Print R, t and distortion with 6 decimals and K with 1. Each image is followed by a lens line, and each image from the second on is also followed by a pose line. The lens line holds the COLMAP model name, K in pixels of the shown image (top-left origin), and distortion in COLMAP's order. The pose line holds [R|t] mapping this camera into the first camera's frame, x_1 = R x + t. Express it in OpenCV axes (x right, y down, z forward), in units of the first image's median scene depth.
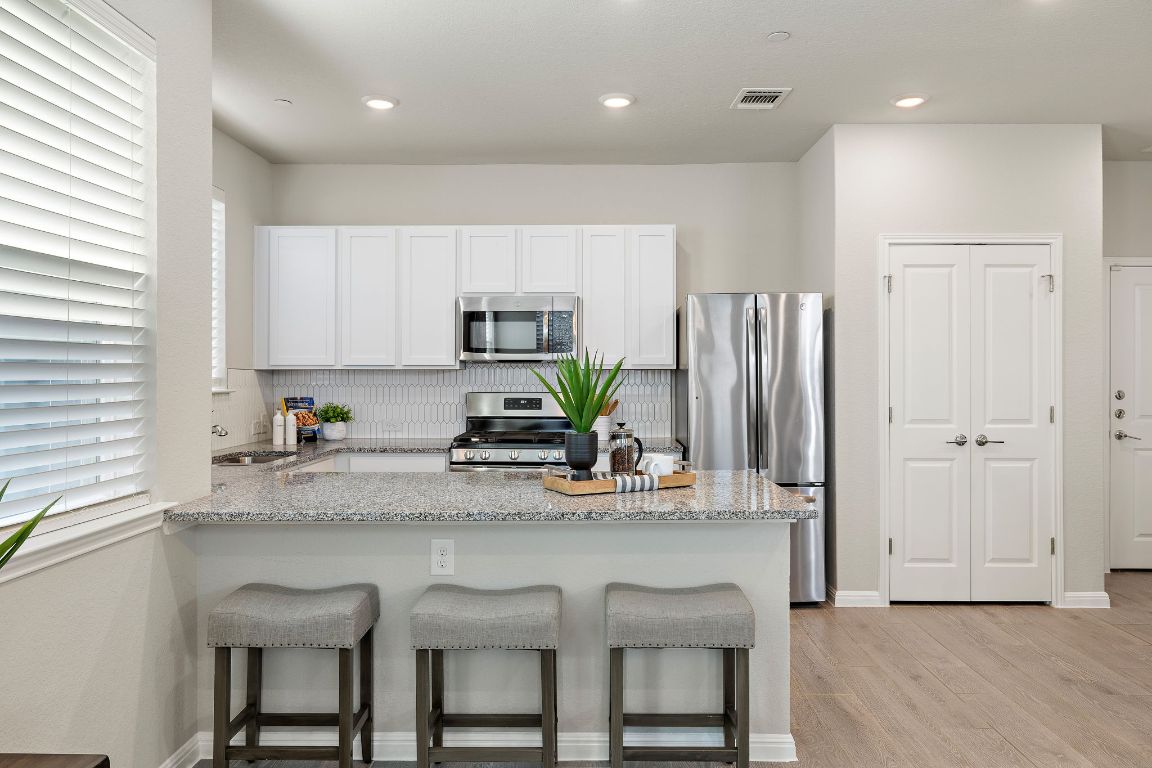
lens RADIAL K [[802.0, 0, 578.8], [0, 802.0, 365.4], [0, 0, 1]] dist [-0.003058, 0.002408]
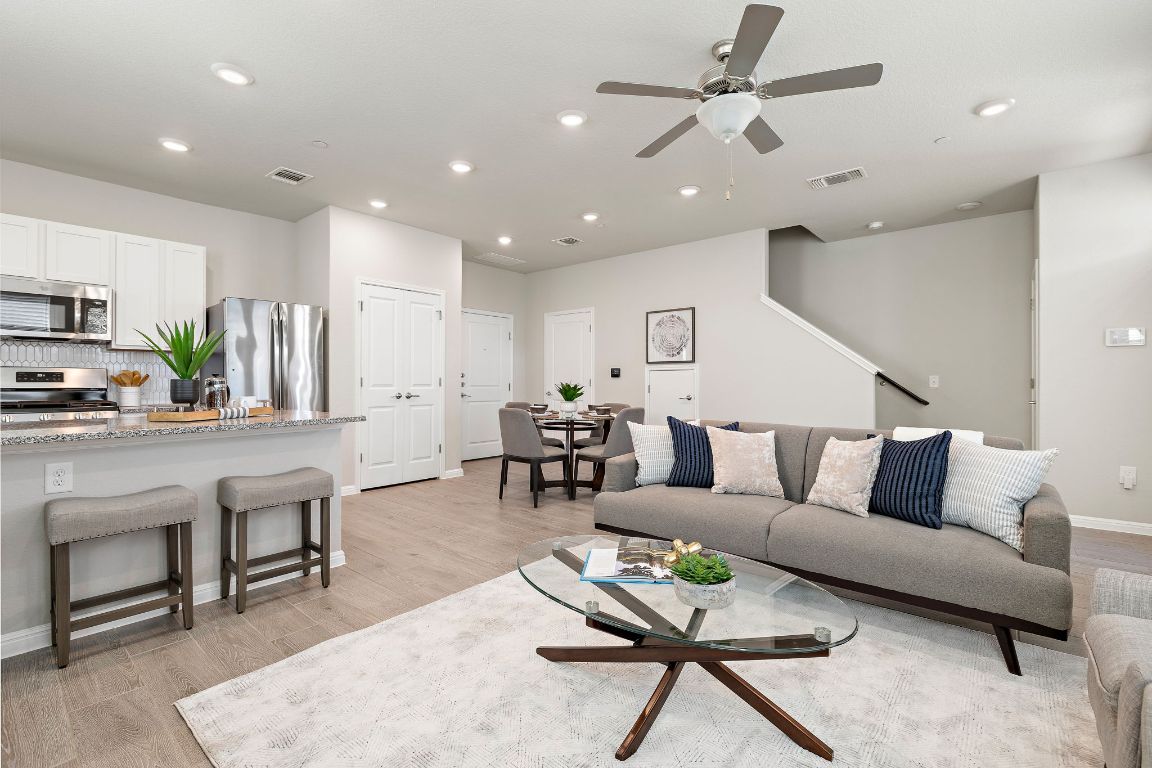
lens RADIAL K [[520.1, 0, 576.0], [0, 520.1, 384.0], [0, 0, 1]] dist [0.013894, 0.000291]
pose [[0.637913, -0.002747, 0.770104, -0.184285], [-0.003467, 0.999973, 0.006439, 0.057088], [-0.770101, -0.006777, 0.637886, -0.076492]]
